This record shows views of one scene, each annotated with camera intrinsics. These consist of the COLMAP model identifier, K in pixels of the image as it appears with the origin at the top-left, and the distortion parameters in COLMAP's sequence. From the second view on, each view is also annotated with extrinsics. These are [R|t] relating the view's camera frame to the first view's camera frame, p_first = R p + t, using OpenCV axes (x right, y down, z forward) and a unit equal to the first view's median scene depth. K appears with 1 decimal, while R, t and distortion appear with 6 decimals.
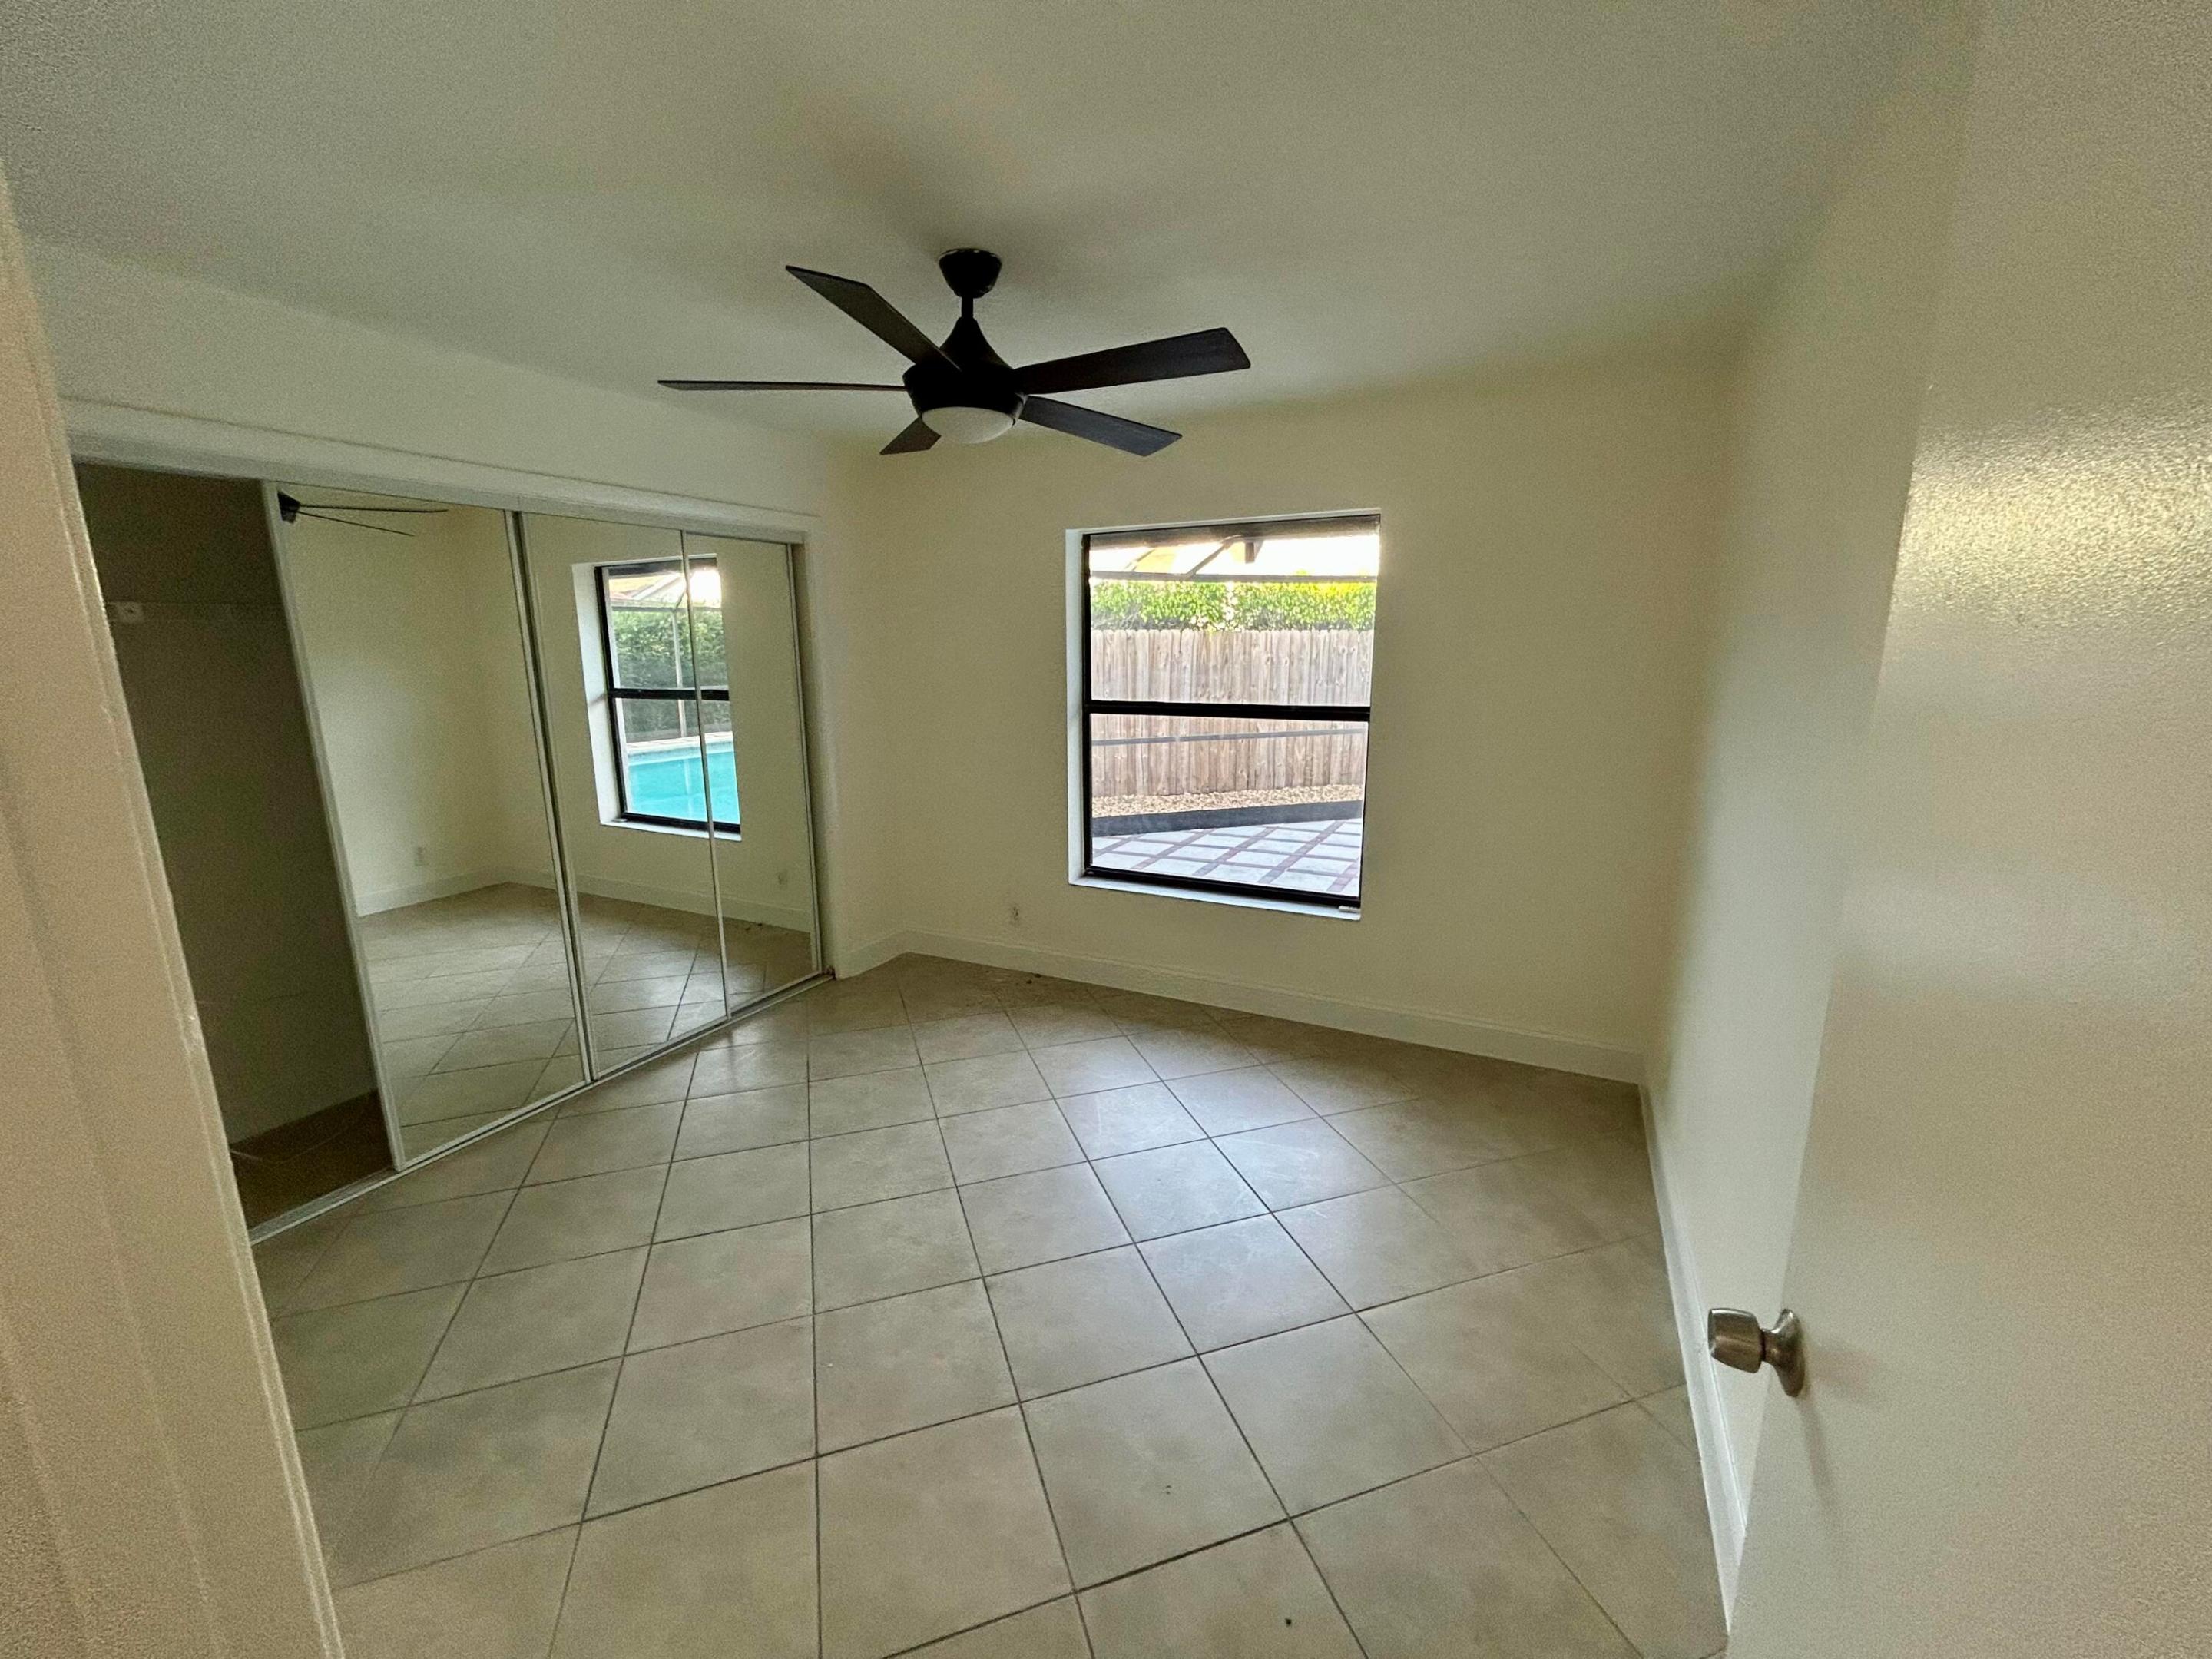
lens RADIAL K [[900.6, 0, 1107.6], [0, 900.6, 839.1], [0, 0, 1]] dist [-0.001468, 0.000443]
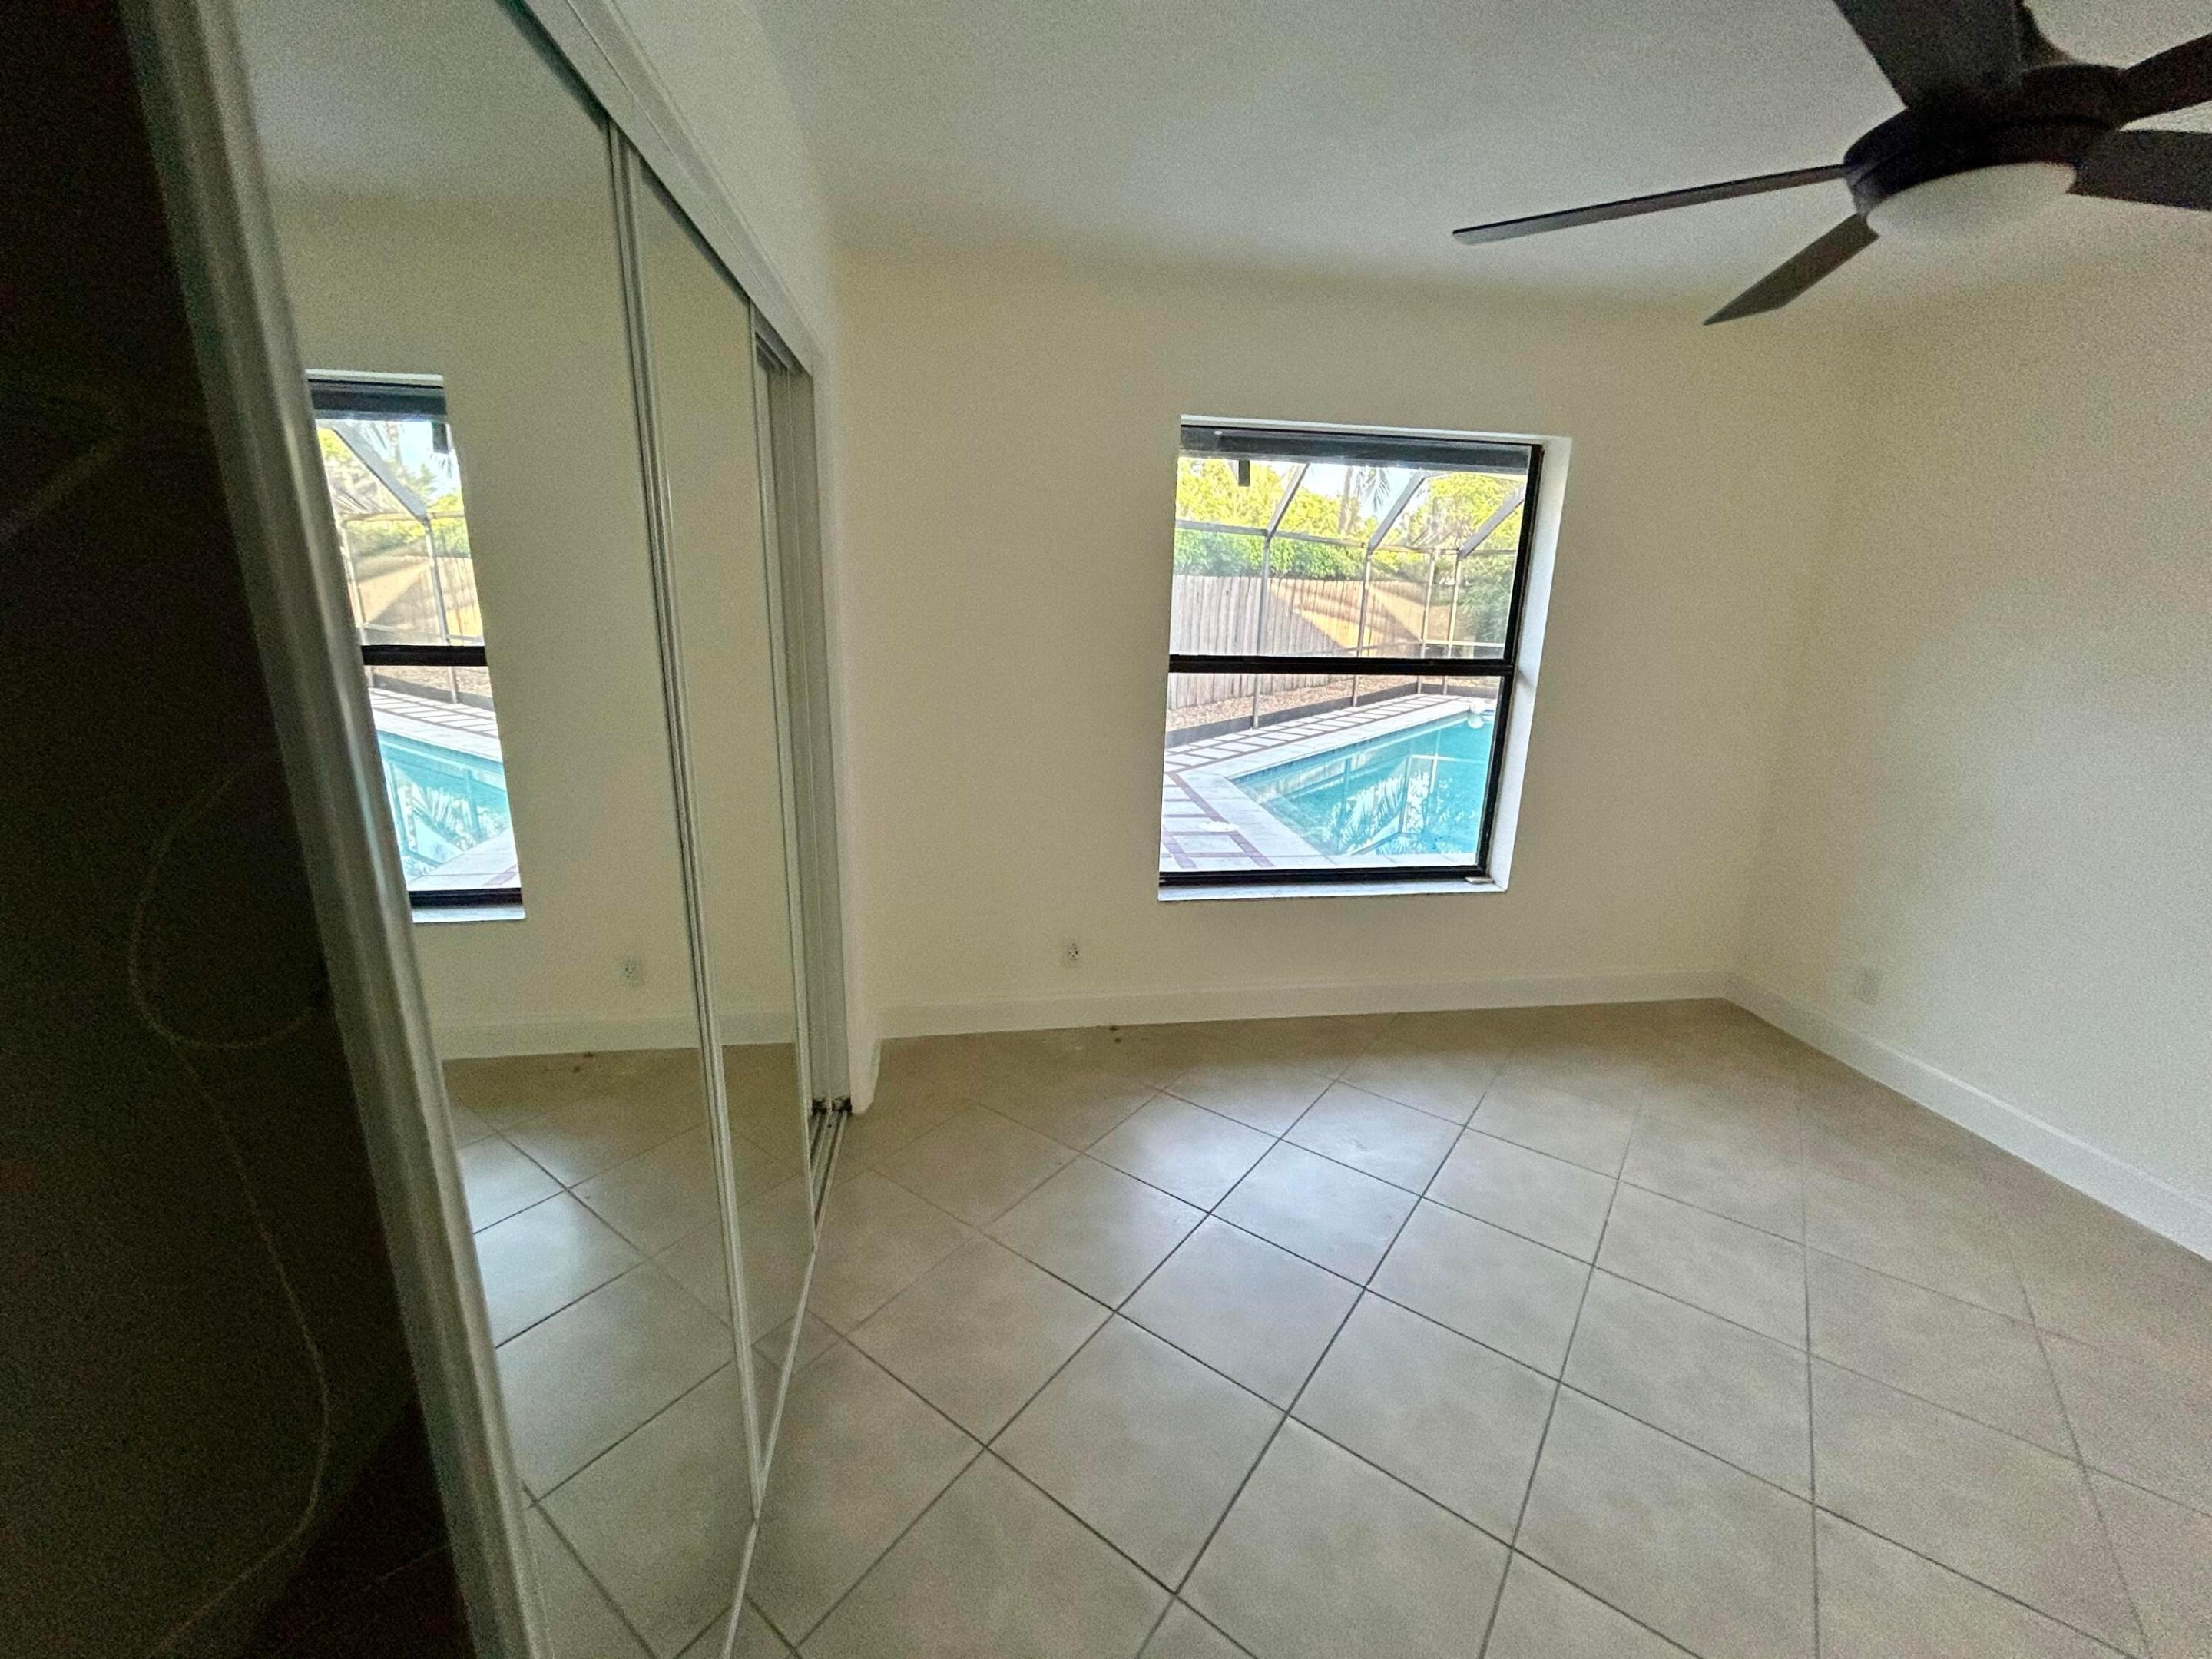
lens RADIAL K [[900.6, 0, 1107.7], [0, 900.6, 830.8], [0, 0, 1]] dist [-0.001468, 0.000443]
pose [[0.823588, -0.124933, 0.553258, -0.473148], [0.094596, 0.992033, 0.083197, -0.073057], [-0.559245, -0.016184, 0.828845, 0.384792]]
